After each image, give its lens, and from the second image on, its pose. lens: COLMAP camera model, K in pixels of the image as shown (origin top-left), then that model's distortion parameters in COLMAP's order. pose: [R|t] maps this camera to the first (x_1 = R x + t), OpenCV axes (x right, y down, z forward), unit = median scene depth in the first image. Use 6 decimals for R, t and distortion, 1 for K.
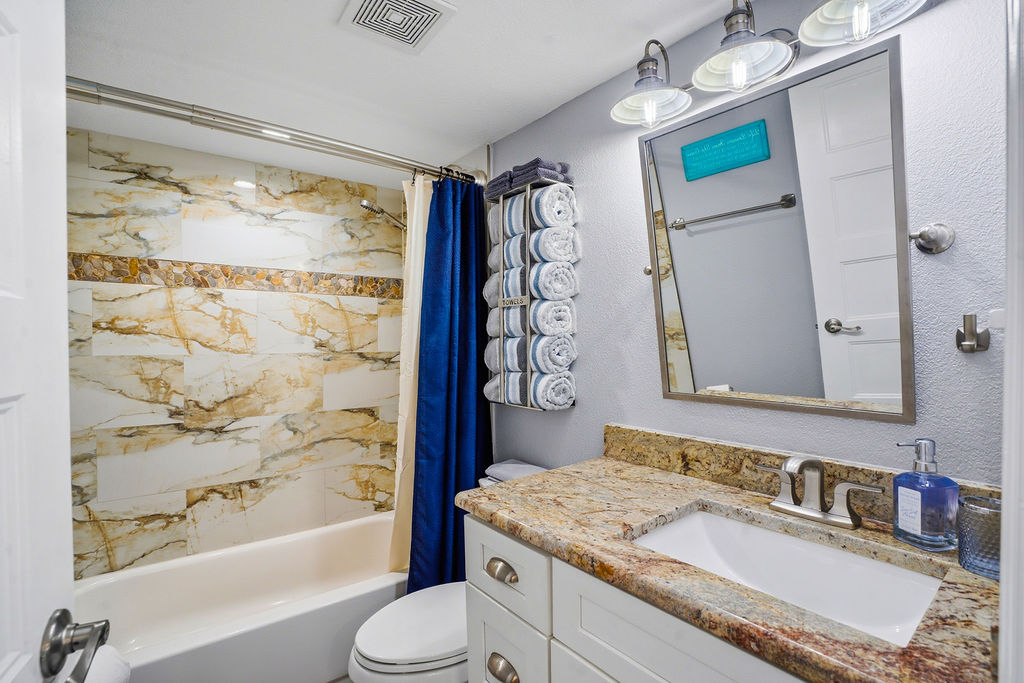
lens RADIAL K [[493.6, 0, 518.7], [0, 493.6, 343.5], [0, 0, 1]] dist [-0.066998, 0.032244]
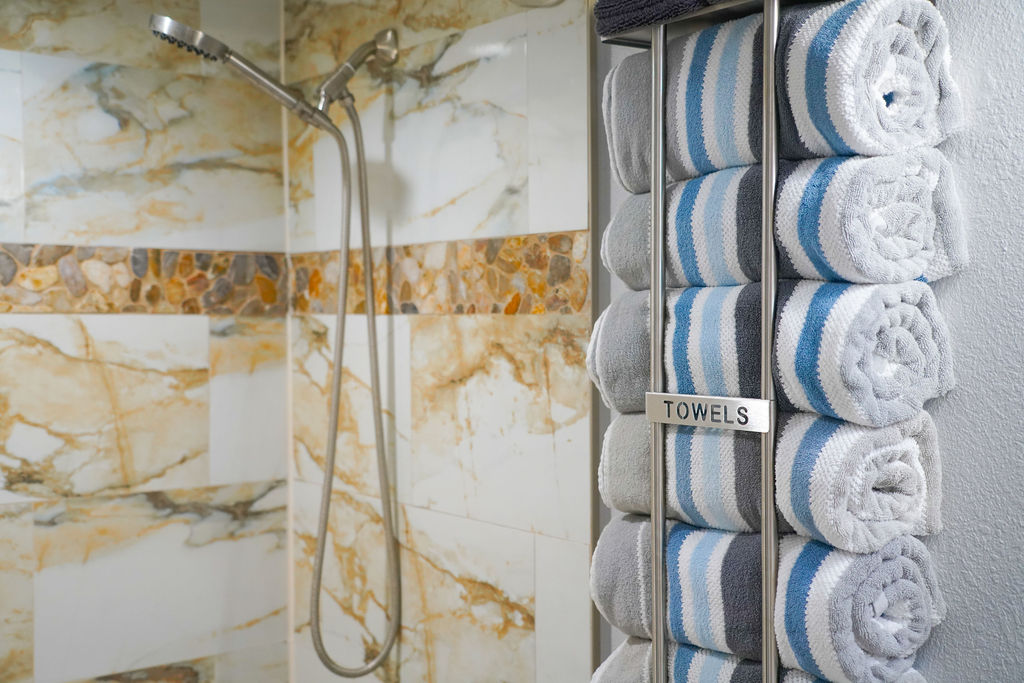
lens RADIAL K [[1256.9, 0, 536.8], [0, 1256.9, 356.2], [0, 0, 1]] dist [0.022034, 0.032528]
pose [[0.999985, 0.002398, -0.004894, -0.086223], [-0.002243, 0.999504, 0.031397, -0.113110], [0.004967, -0.031385, 0.999495, 0.227462]]
